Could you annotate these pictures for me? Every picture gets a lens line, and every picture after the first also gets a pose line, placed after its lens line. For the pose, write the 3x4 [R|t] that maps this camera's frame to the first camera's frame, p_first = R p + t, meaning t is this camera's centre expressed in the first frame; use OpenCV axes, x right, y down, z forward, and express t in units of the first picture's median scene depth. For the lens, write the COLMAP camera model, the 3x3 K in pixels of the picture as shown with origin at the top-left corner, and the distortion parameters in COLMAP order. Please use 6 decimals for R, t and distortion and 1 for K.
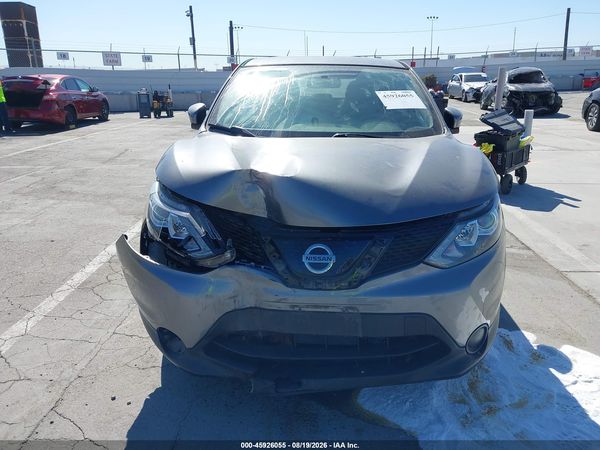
lens RADIAL K [[486.4, 0, 300.0], [0, 486.4, 225.0], [0, 0, 1]] dist [0.012207, 0.000552]
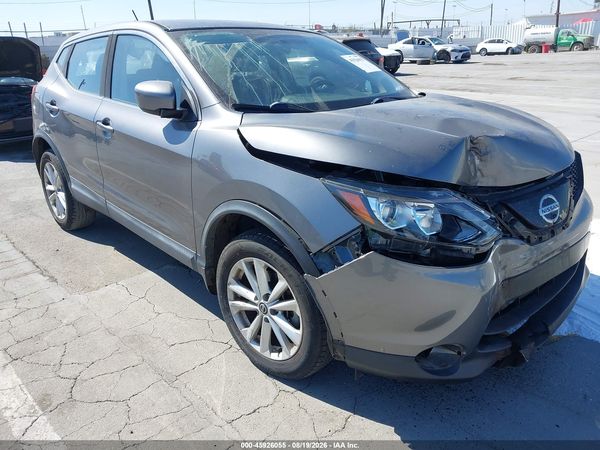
lens RADIAL K [[485.1, 0, 283.6], [0, 485.1, 227.3], [0, 0, 1]] dist [0.069530, -0.153351]
pose [[0.684263, -0.263811, 0.679844, -0.982545], [0.238388, 0.961971, 0.133353, -0.152737], [-0.689170, 0.070818, 0.721130, 0.597532]]
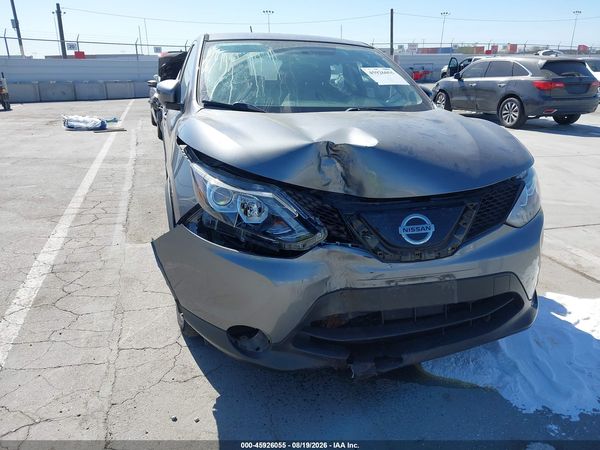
lens RADIAL K [[482.7, 0, 297.3], [0, 482.7, 228.8], [0, 0, 1]] dist [0.008450, -0.000594]
pose [[0.946098, -0.090222, 0.311059, -0.451041], [0.083897, 0.995905, 0.033684, 0.015204], [-0.312824, -0.005771, 0.949794, 0.146576]]
